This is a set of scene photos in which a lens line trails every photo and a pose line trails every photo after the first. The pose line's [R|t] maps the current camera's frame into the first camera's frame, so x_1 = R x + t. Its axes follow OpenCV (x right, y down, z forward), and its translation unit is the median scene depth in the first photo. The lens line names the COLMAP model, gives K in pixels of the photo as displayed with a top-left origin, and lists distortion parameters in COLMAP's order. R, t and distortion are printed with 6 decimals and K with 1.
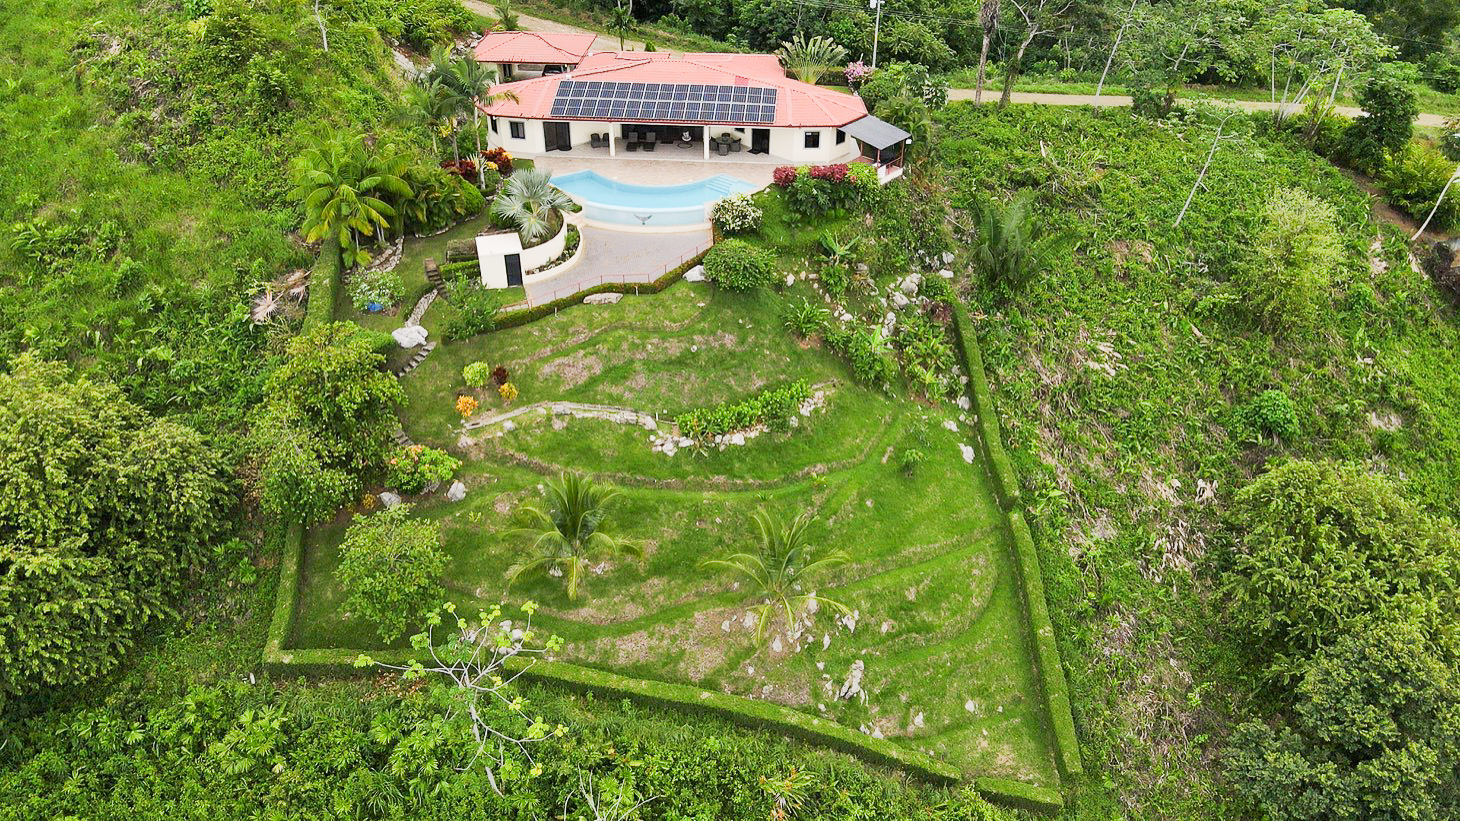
lens RADIAL K [[1091.5, 0, 733.3], [0, 1091.5, 421.3], [0, 0, 1]] dist [-0.008720, 0.028916]
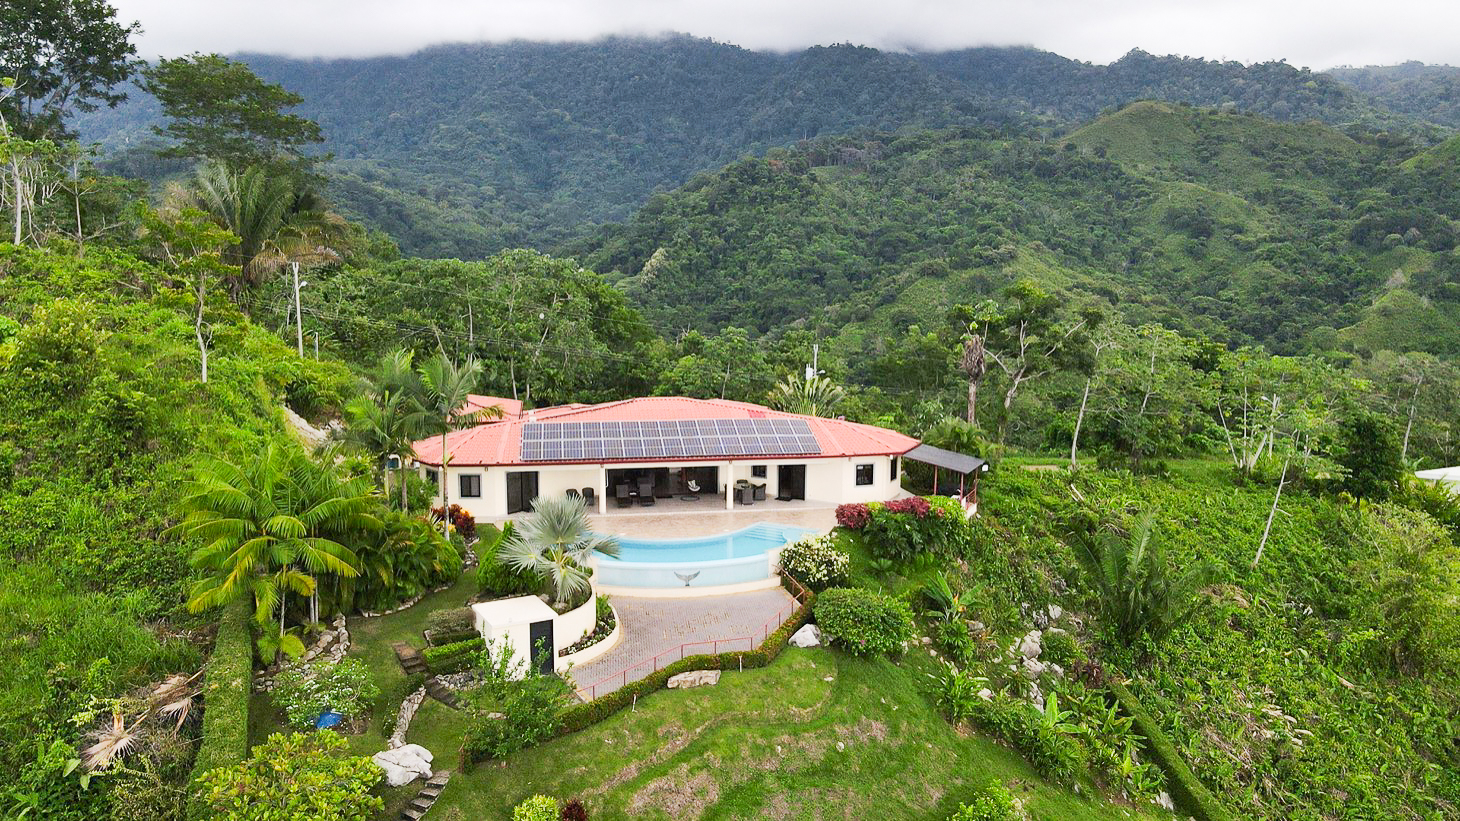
lens RADIAL K [[1091.5, 0, 723.3], [0, 1091.5, 409.8], [0, 0, 1]] dist [-0.008720, 0.028916]
pose [[0.971673, -0.034574, 0.233788, -0.236504], [0.131720, 0.900570, -0.414274, 0.010055], [-0.196219, 0.433334, 0.879613, 0.364593]]
